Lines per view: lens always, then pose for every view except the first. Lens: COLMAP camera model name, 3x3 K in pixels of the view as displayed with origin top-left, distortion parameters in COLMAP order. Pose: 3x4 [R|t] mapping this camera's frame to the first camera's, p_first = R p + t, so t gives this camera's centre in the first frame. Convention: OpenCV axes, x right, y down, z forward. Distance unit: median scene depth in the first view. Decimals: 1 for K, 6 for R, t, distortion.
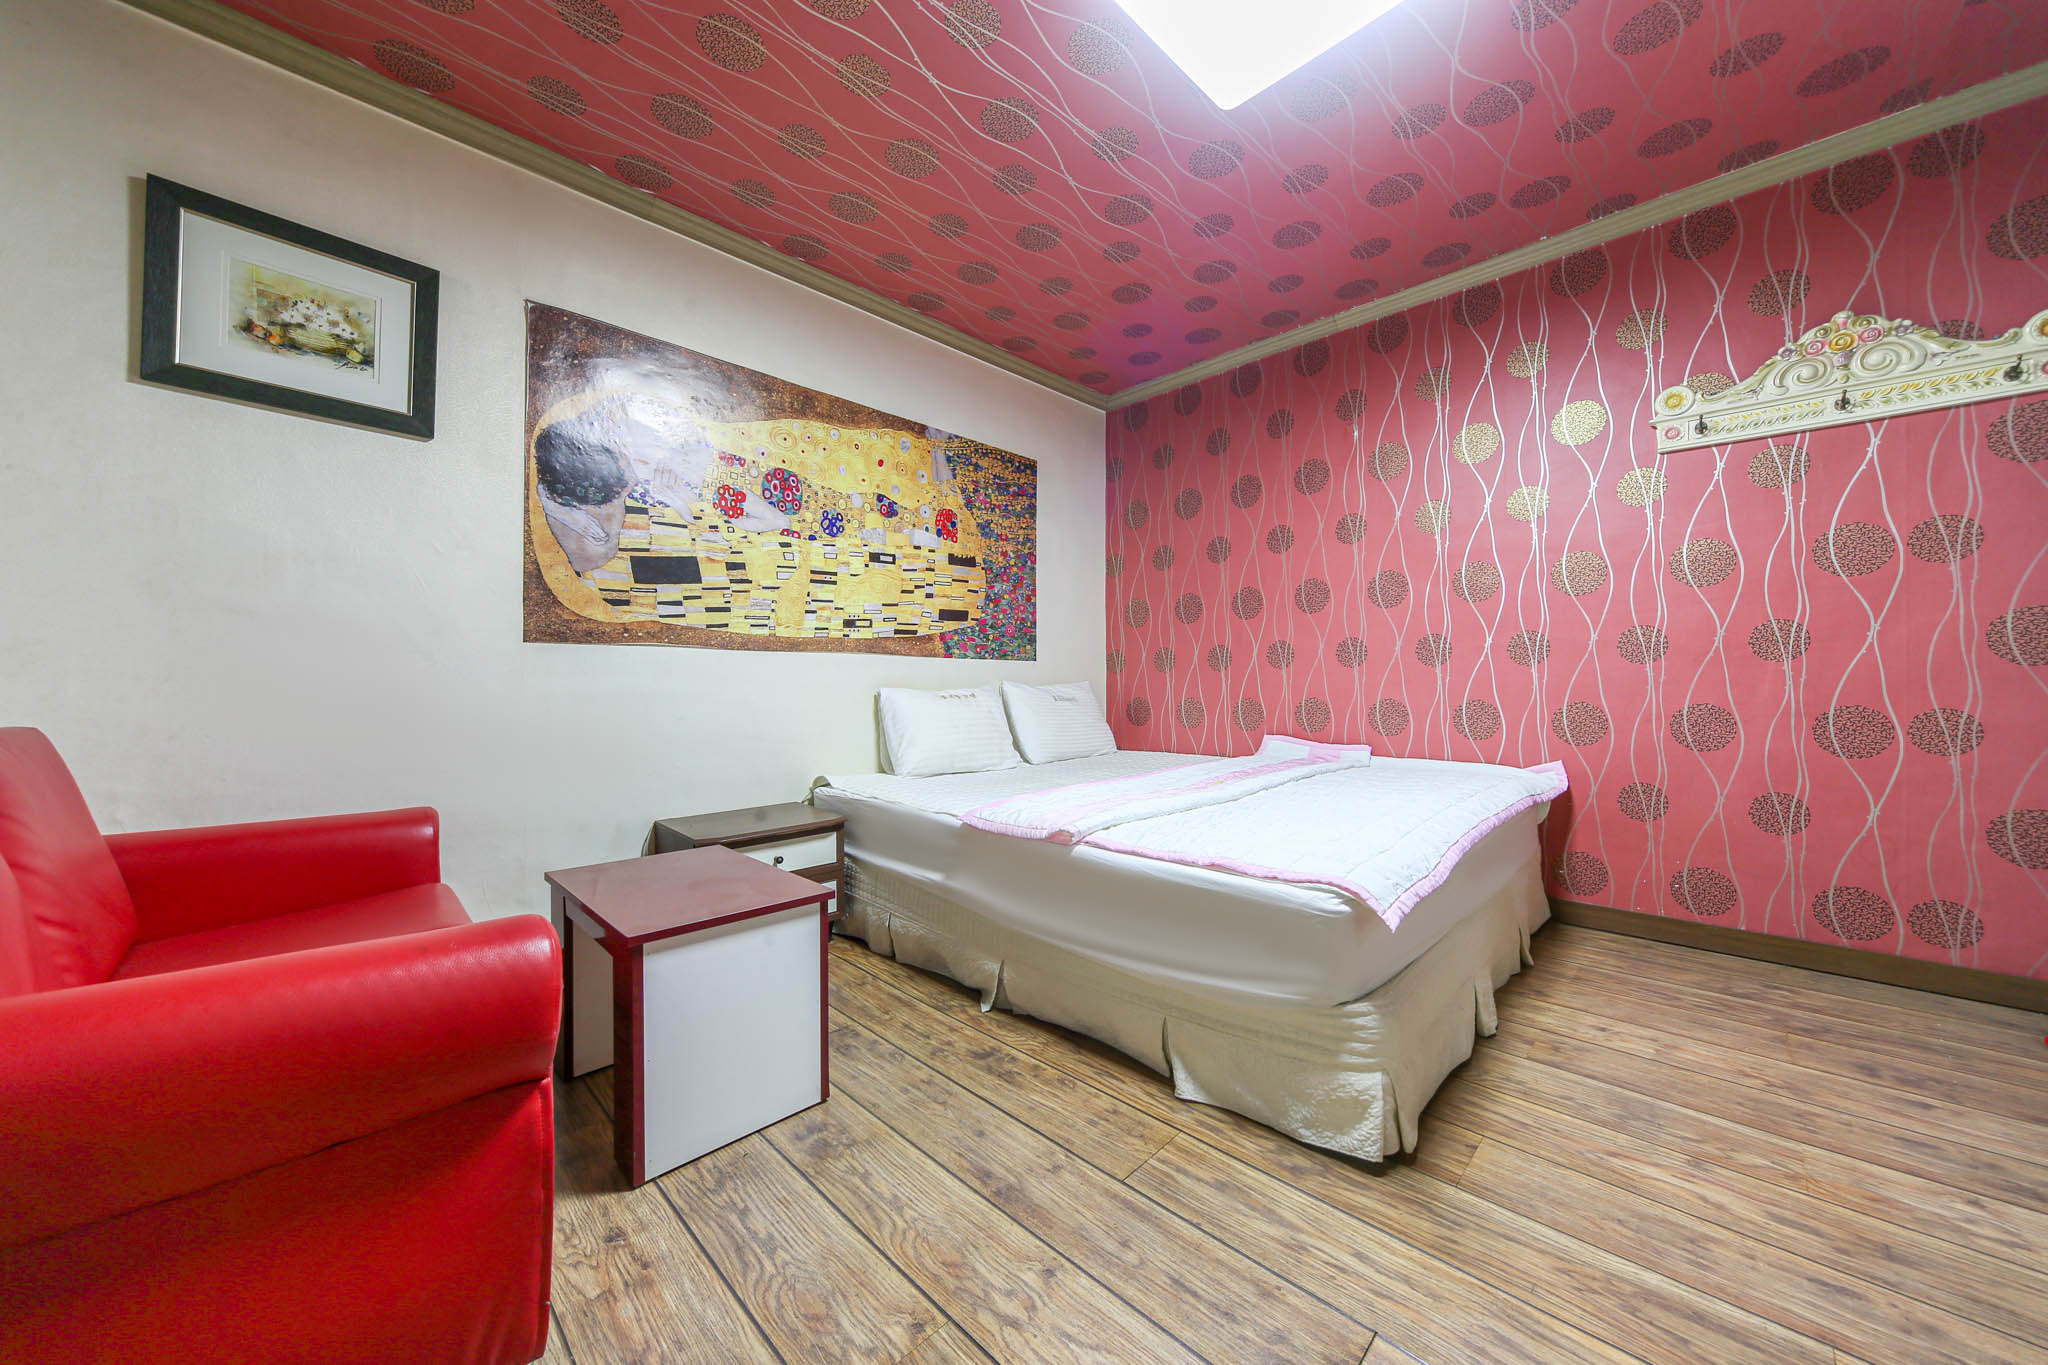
lens RADIAL K [[730.6, 0, 1028.3], [0, 730.6, 684.6], [0, 0, 1]] dist [-0.002719, 0.000186]
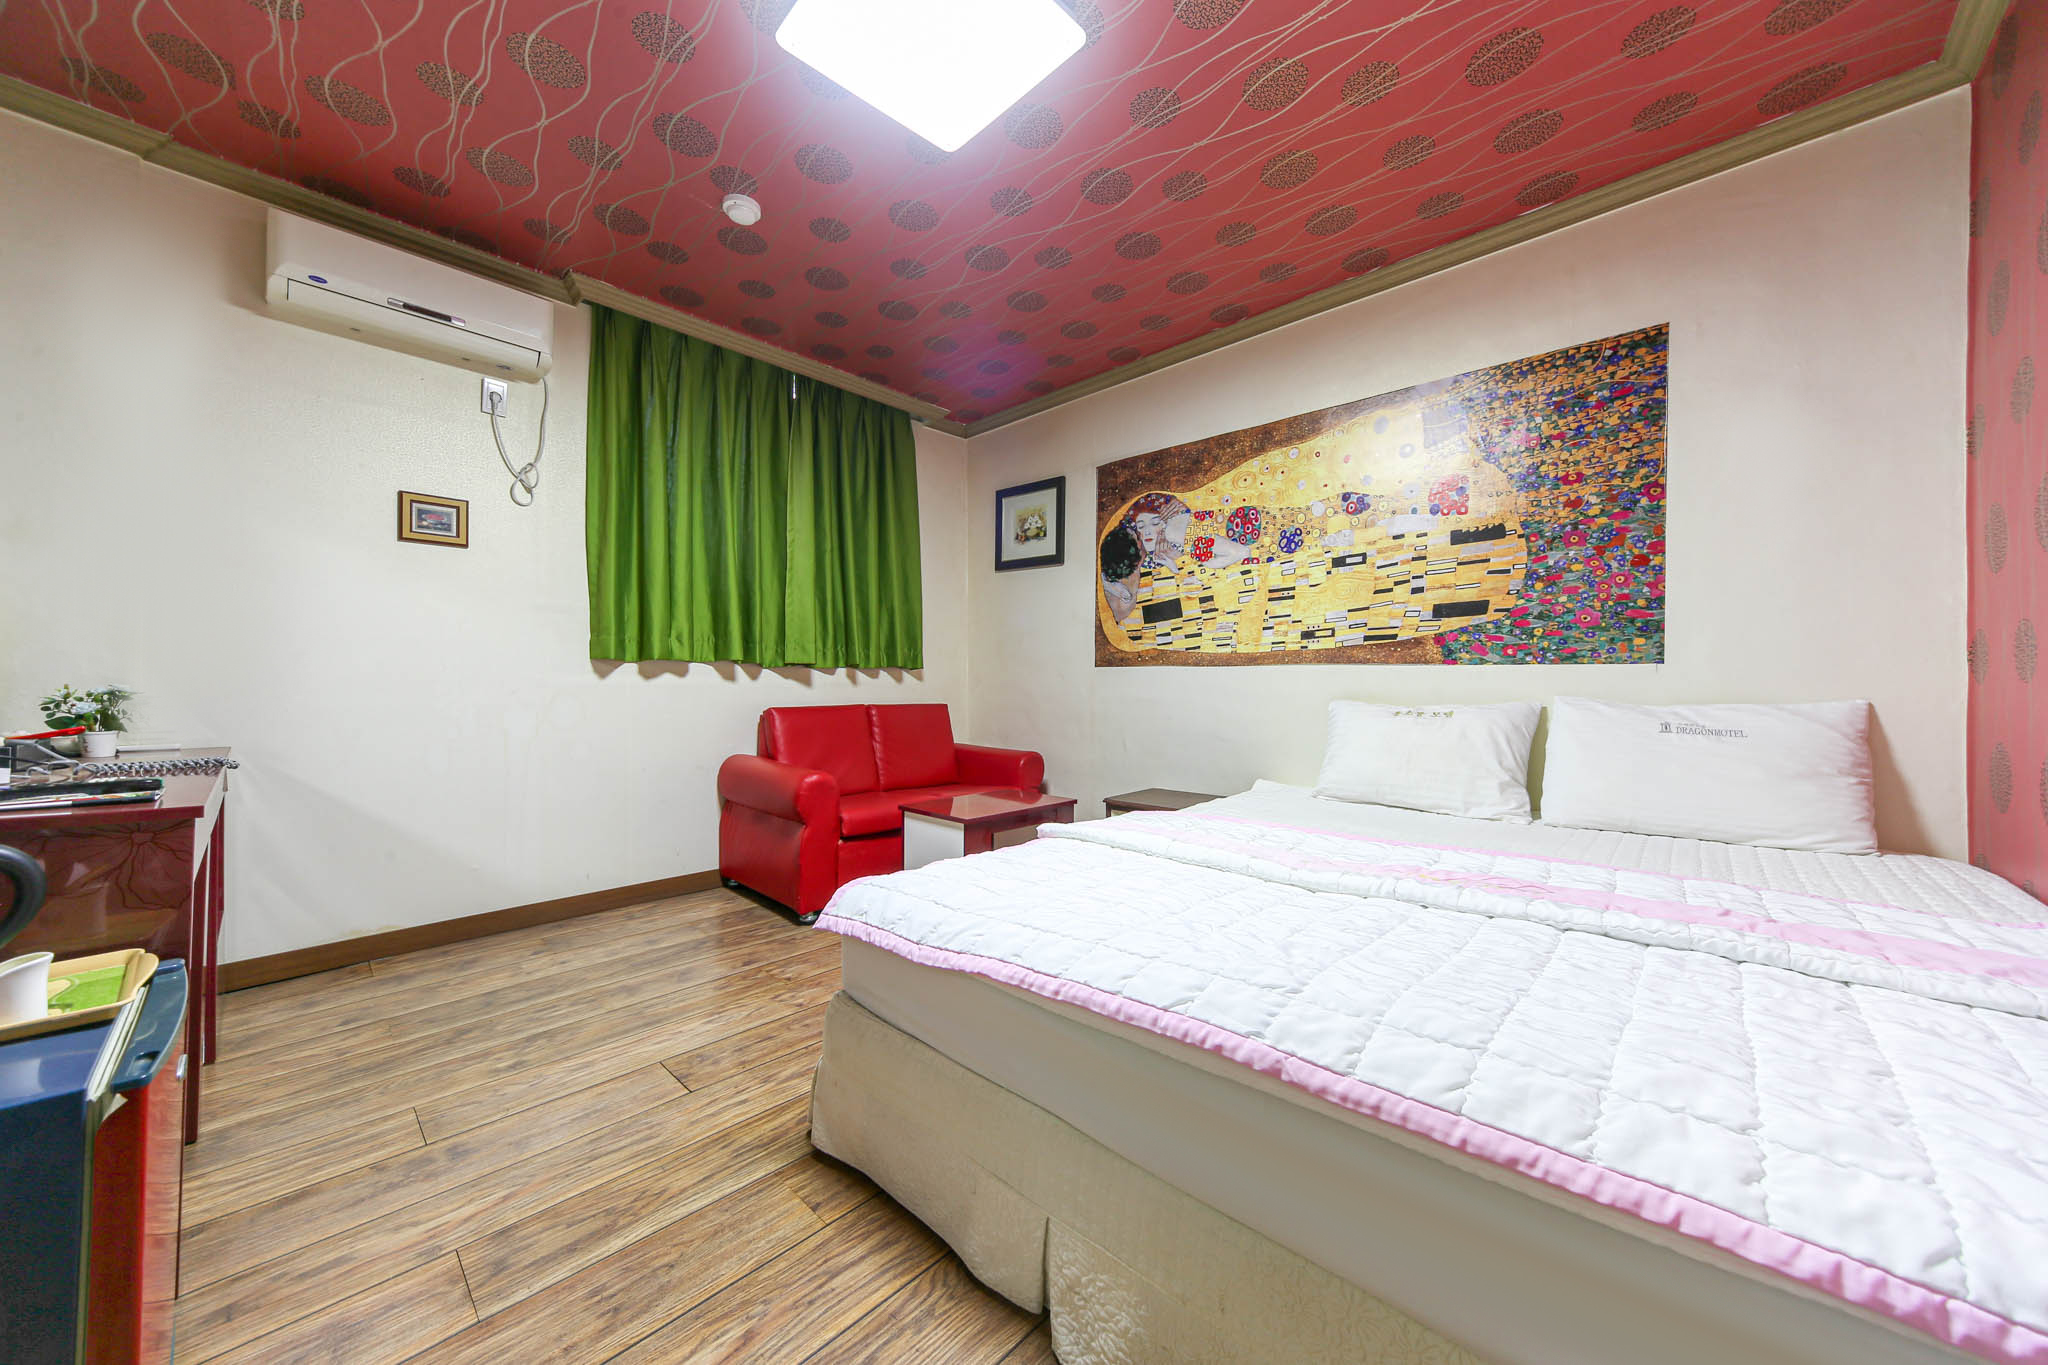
lens RADIAL K [[730.6, 0, 1028.3], [0, 730.6, 684.6], [0, 0, 1]] dist [-0.002719, 0.000186]
pose [[0.001968, 0.001774, -0.999996, 0.764090], [-0.010833, 0.999940, 0.001752, -0.013428], [0.999939, 0.010829, 0.001987, 0.623239]]
